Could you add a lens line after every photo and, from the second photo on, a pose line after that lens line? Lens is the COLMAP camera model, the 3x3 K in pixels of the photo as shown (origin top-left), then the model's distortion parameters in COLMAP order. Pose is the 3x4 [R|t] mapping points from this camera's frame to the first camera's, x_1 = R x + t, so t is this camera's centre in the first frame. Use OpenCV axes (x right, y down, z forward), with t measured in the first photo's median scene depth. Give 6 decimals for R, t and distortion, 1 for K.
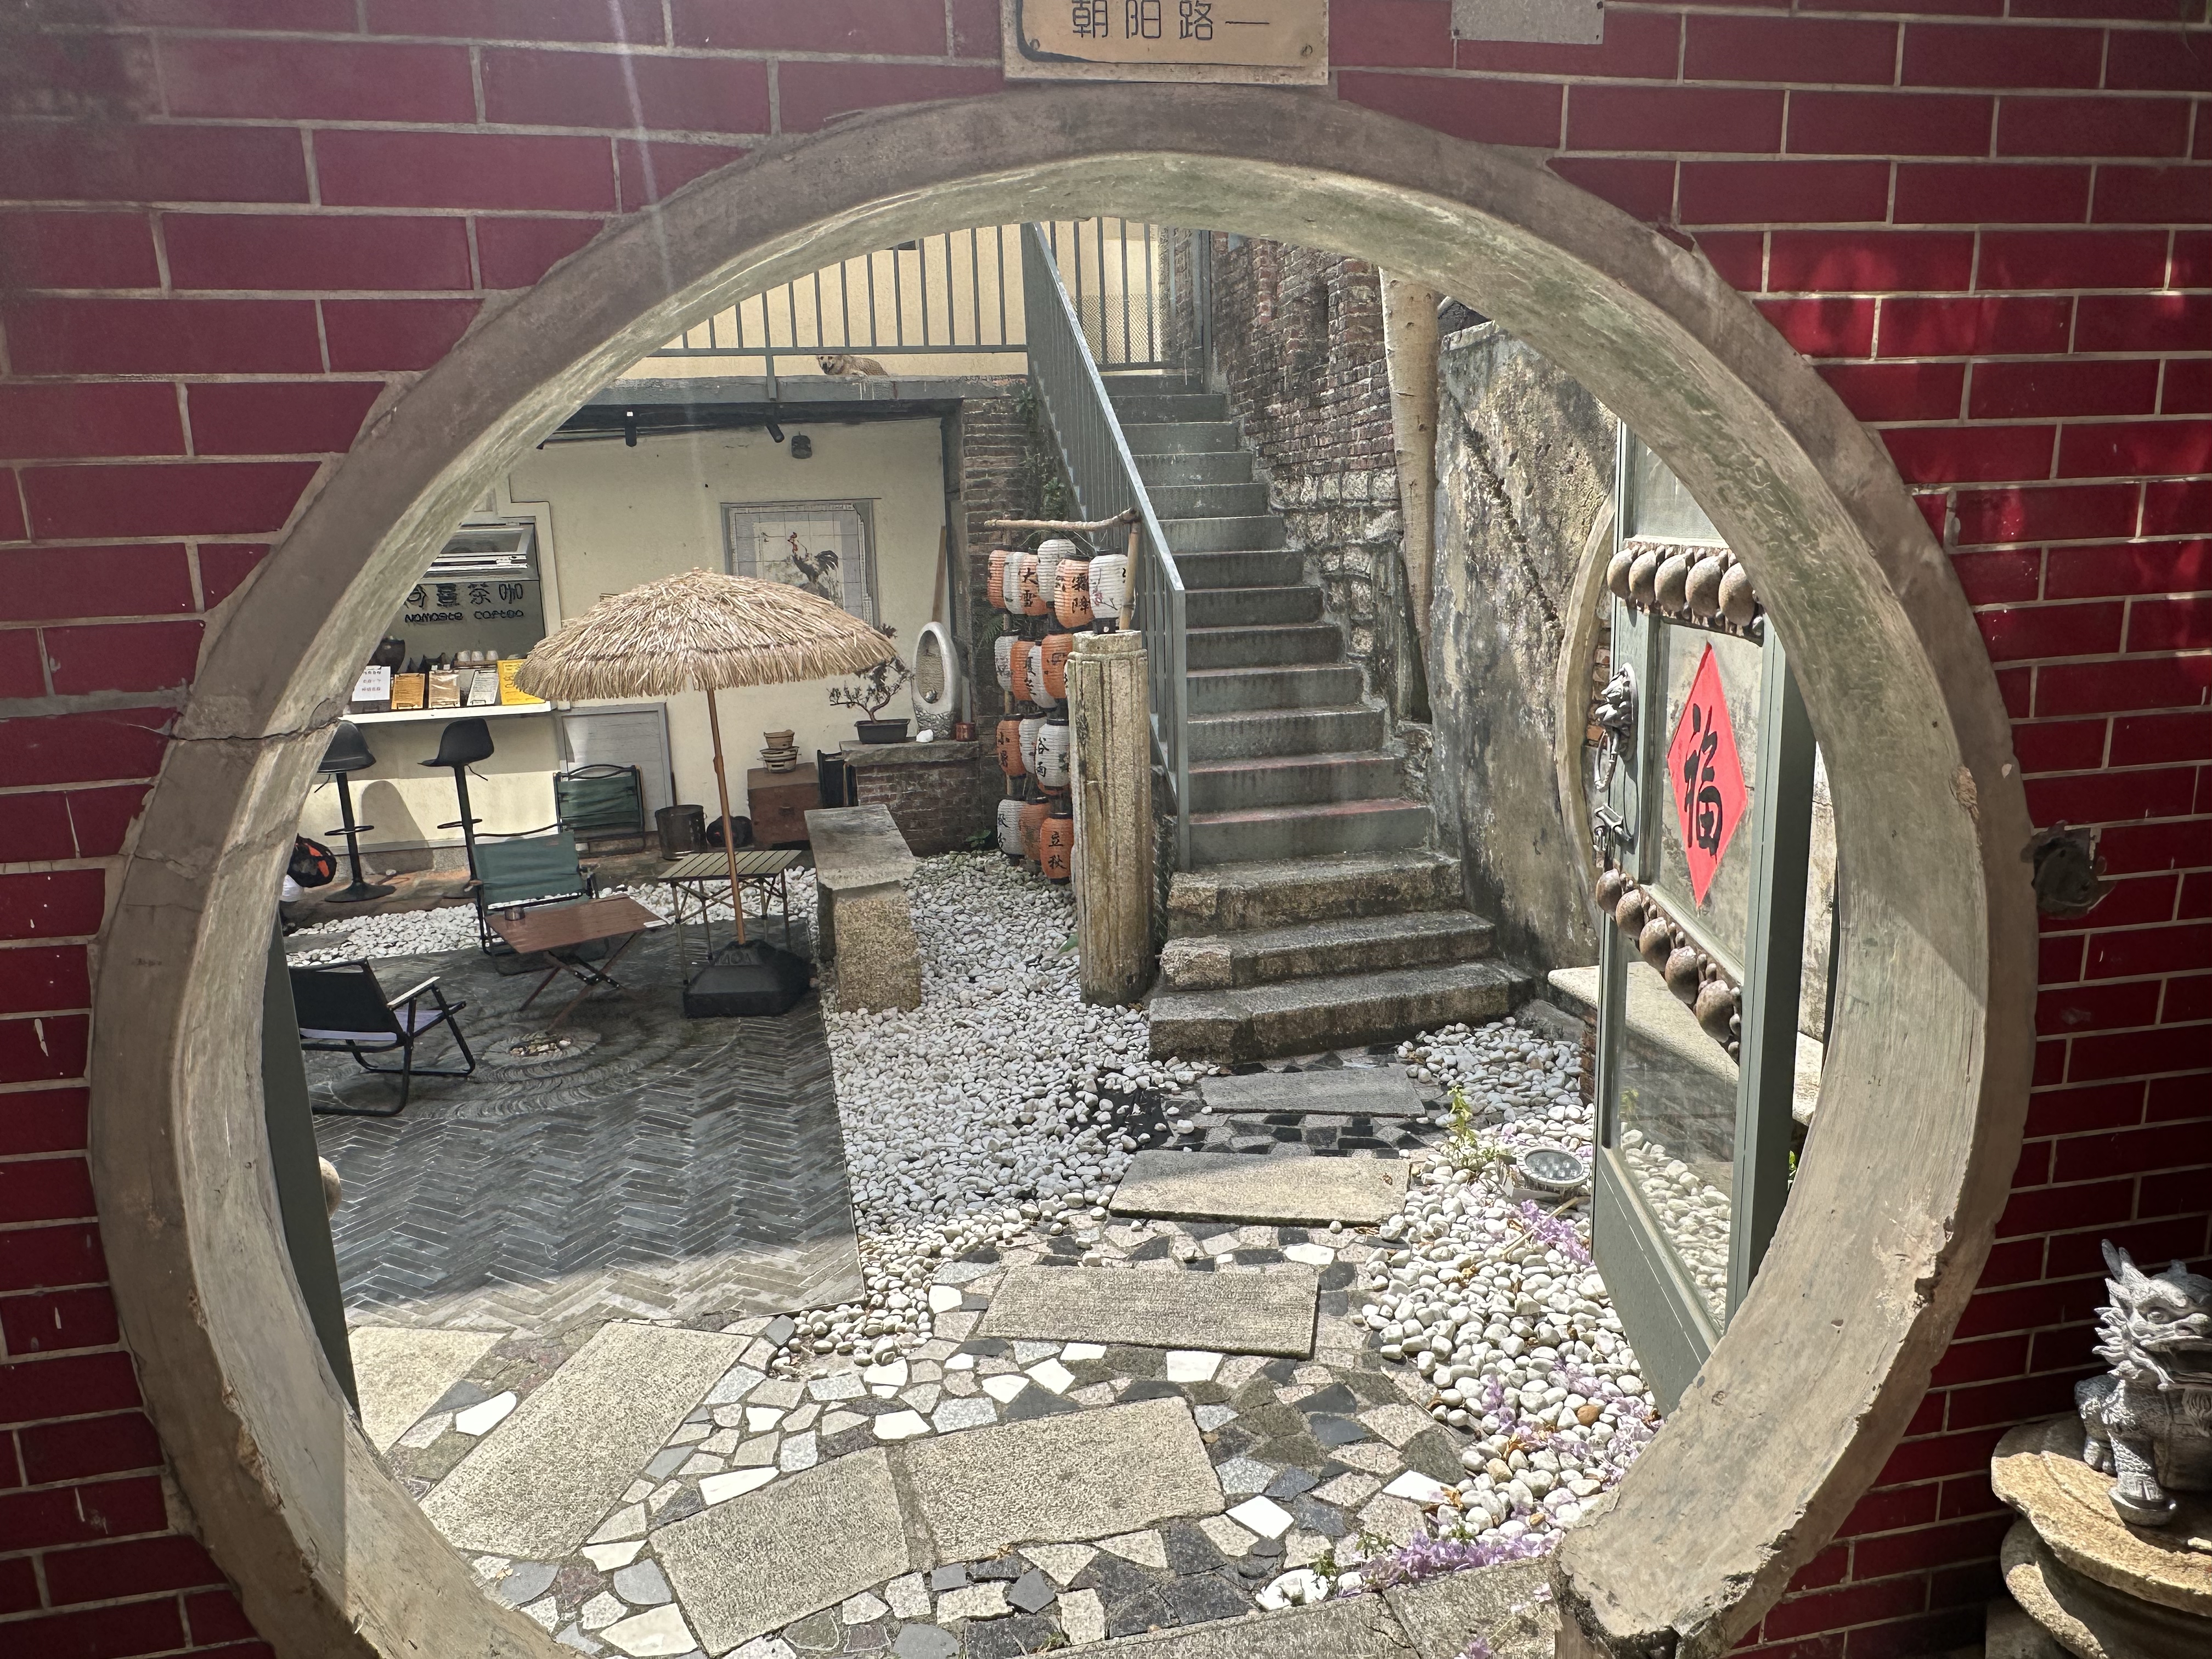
lens RADIAL K [[1505.5, 0, 1026.7], [0, 1505.5, 829.4], [0, 0, 1]] dist [0.008654, 0.008932]
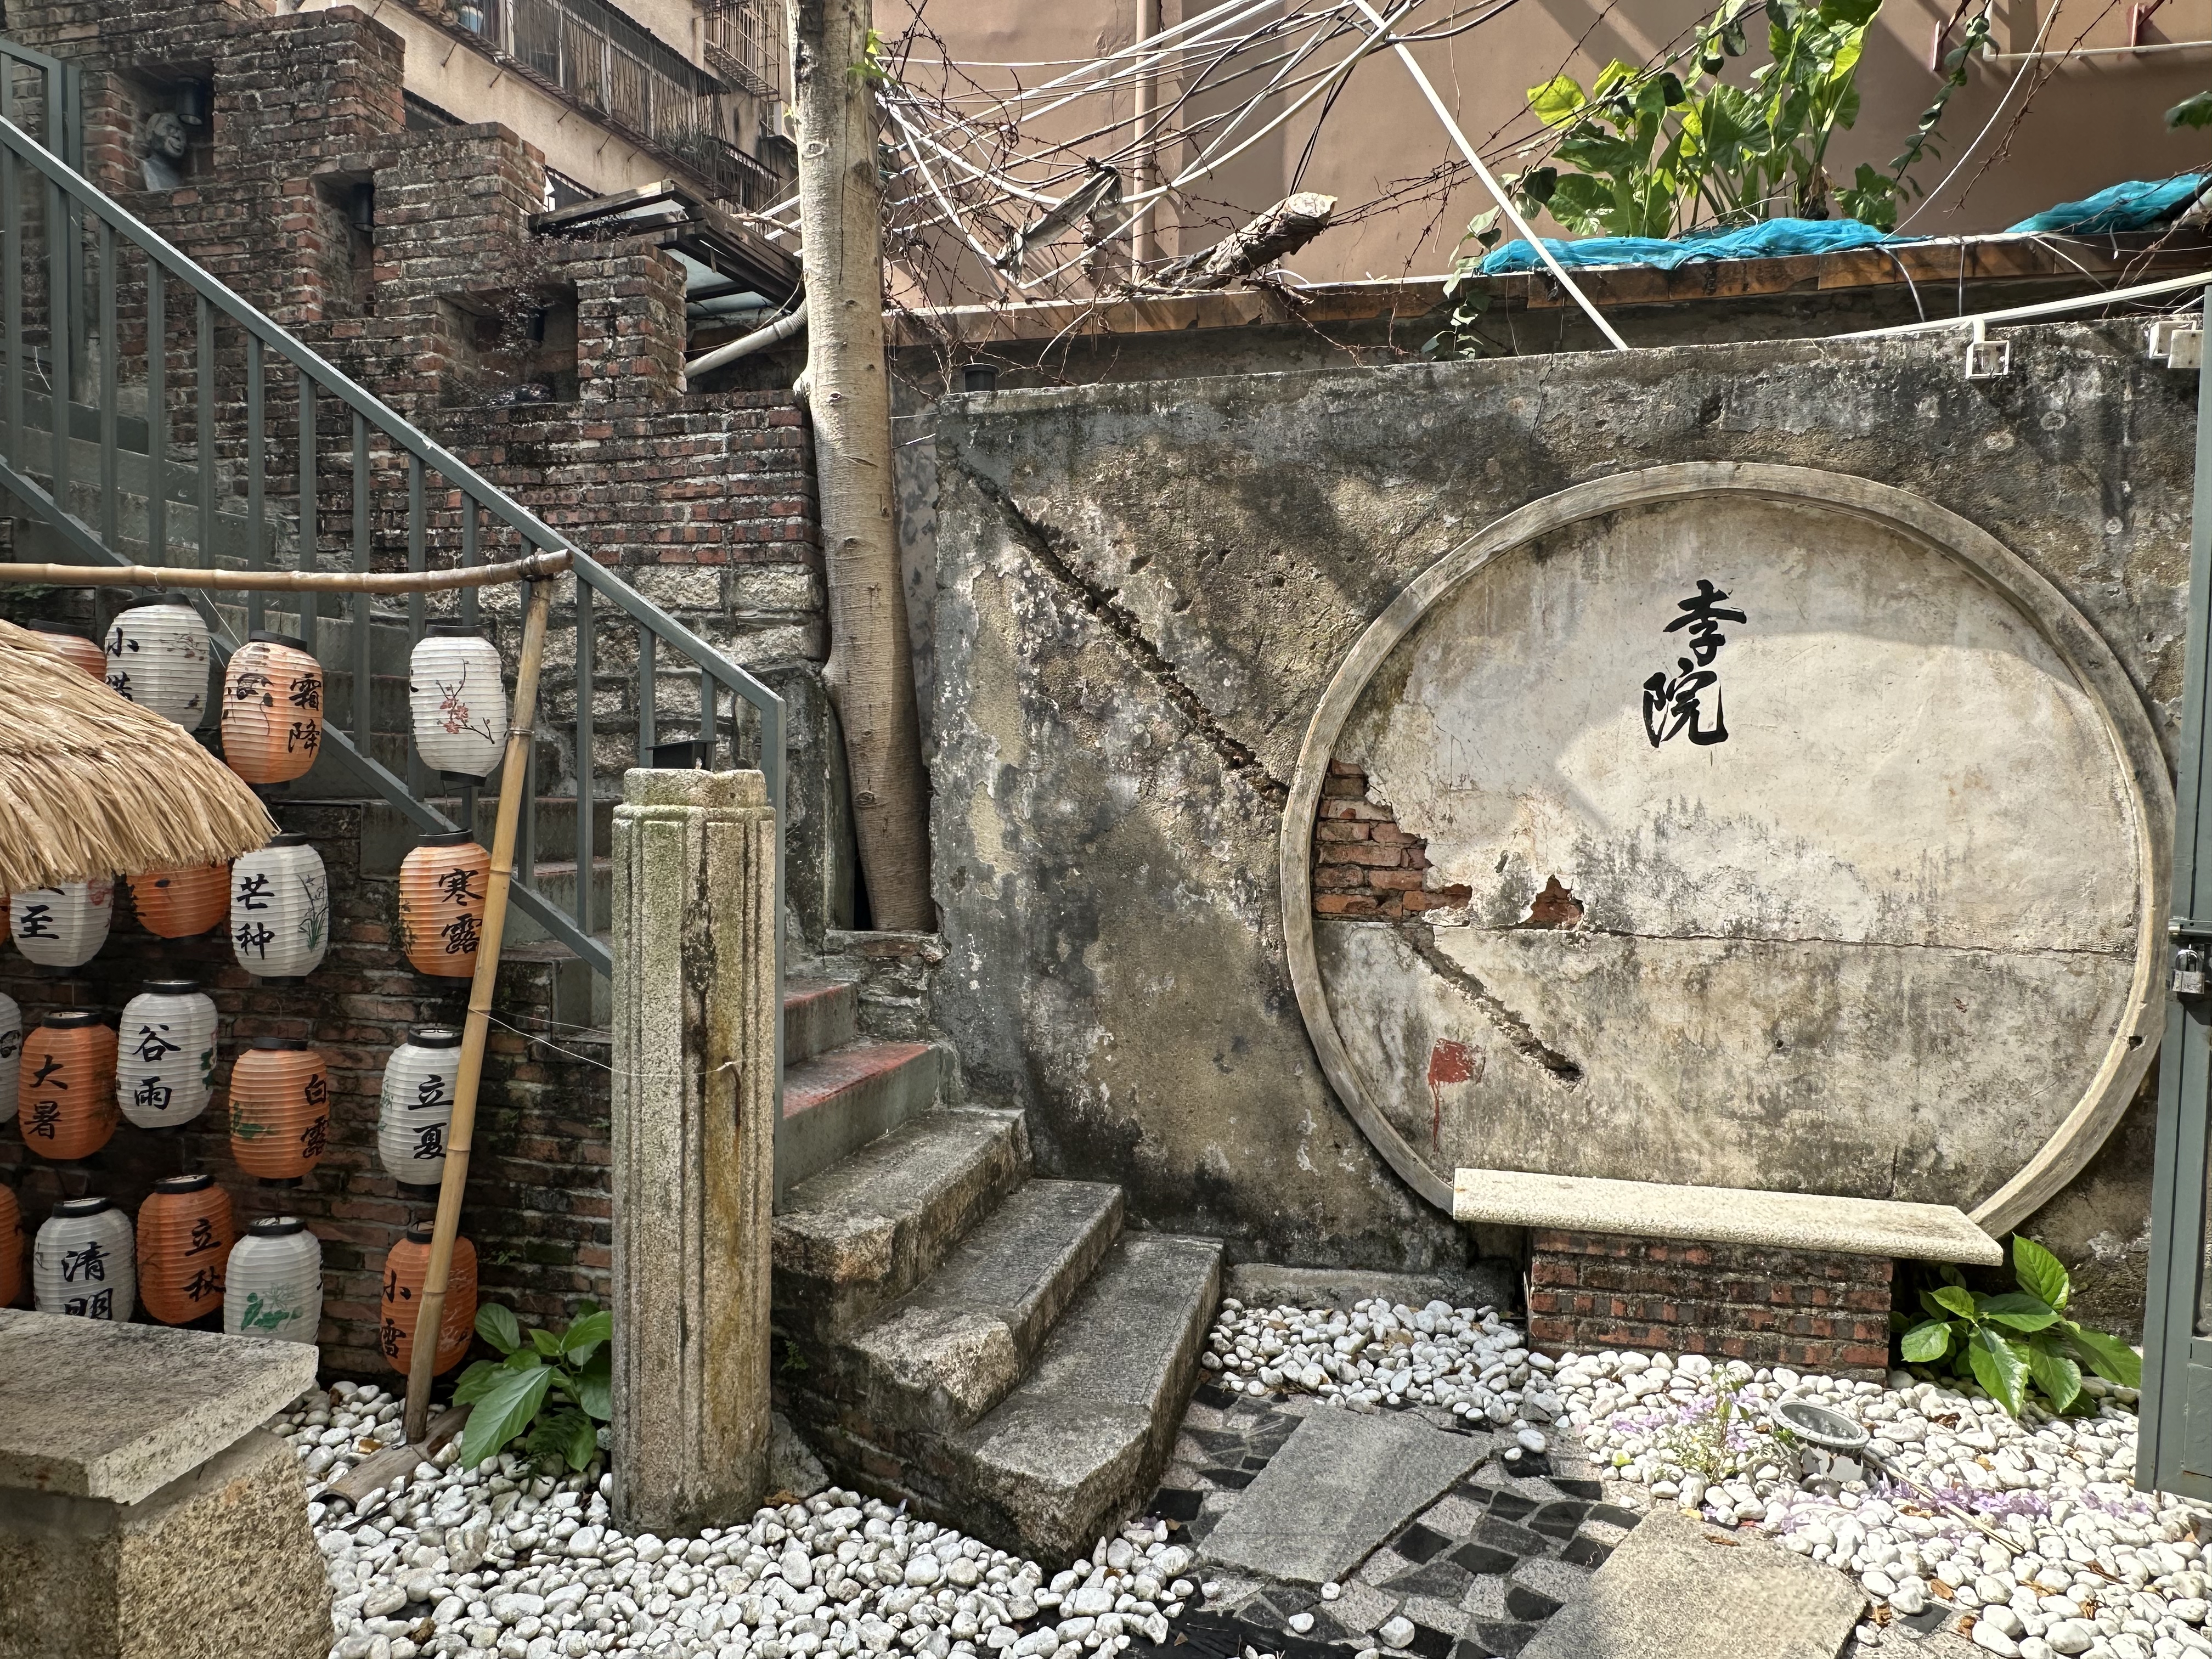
lens RADIAL K [[1505.5, 0, 1106.0], [0, 1505.5, 834.6], [0, 0, 1]] dist [0.008654, 0.008932]
pose [[0.415114, 0.007624, 0.909737, -0.530403], [0.148017, 0.986075, -0.075804, -0.073970], [-0.897648, 0.166124, 0.408206, 0.999508]]
